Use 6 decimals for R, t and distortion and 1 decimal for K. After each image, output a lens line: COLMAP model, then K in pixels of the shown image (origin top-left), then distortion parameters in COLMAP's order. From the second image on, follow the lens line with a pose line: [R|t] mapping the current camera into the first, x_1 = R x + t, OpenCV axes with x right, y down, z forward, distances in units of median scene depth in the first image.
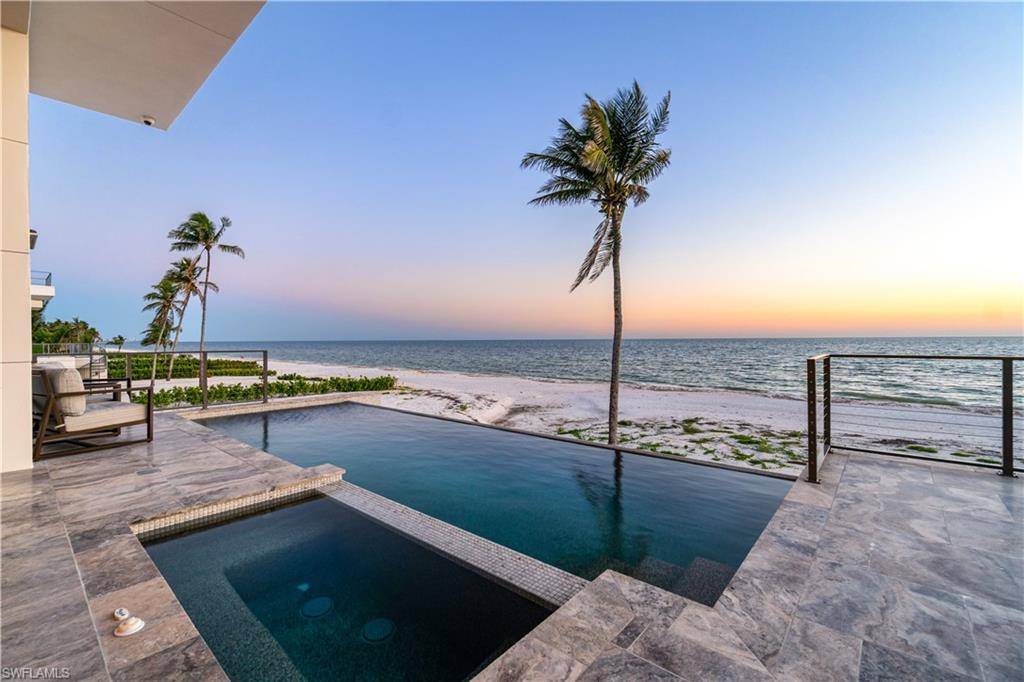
lens RADIAL K [[443.4, 0, 503.9], [0, 443.4, 339.8], [0, 0, 1]] dist [-0.005699, -0.000255]
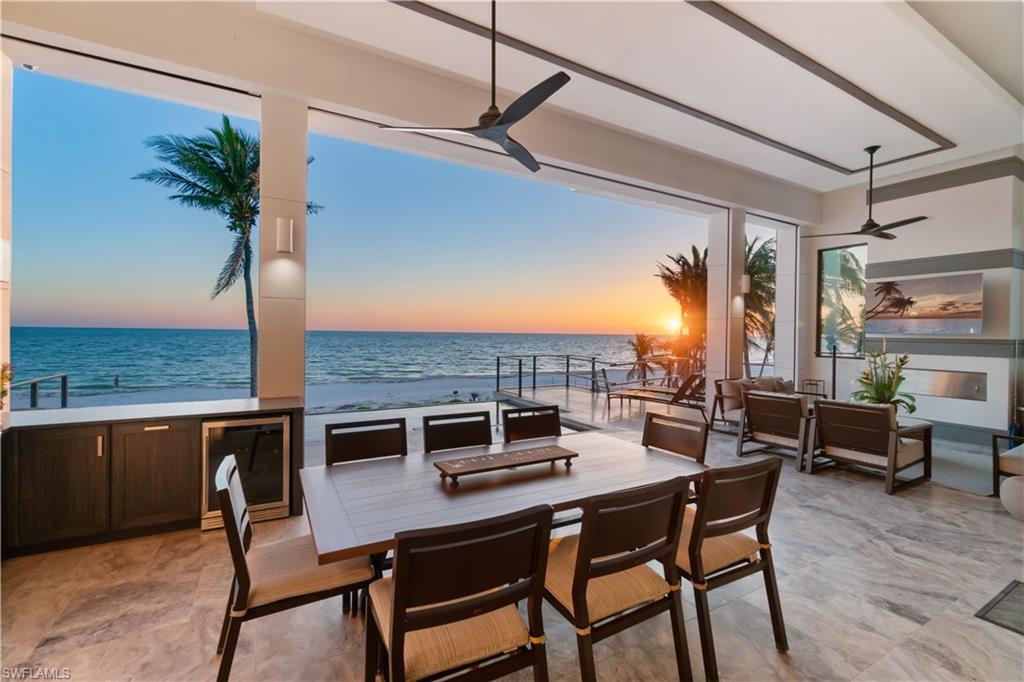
lens RADIAL K [[443.4, 0, 503.9], [0, 443.4, 339.8], [0, 0, 1]] dist [-0.005699, -0.000255]
pose [[0.334500, -0.006637, 0.942372, -0.587660], [-0.012959, 0.999848, 0.011641, -0.031922], [-0.942307, -0.016106, 0.334363, 0.012731]]
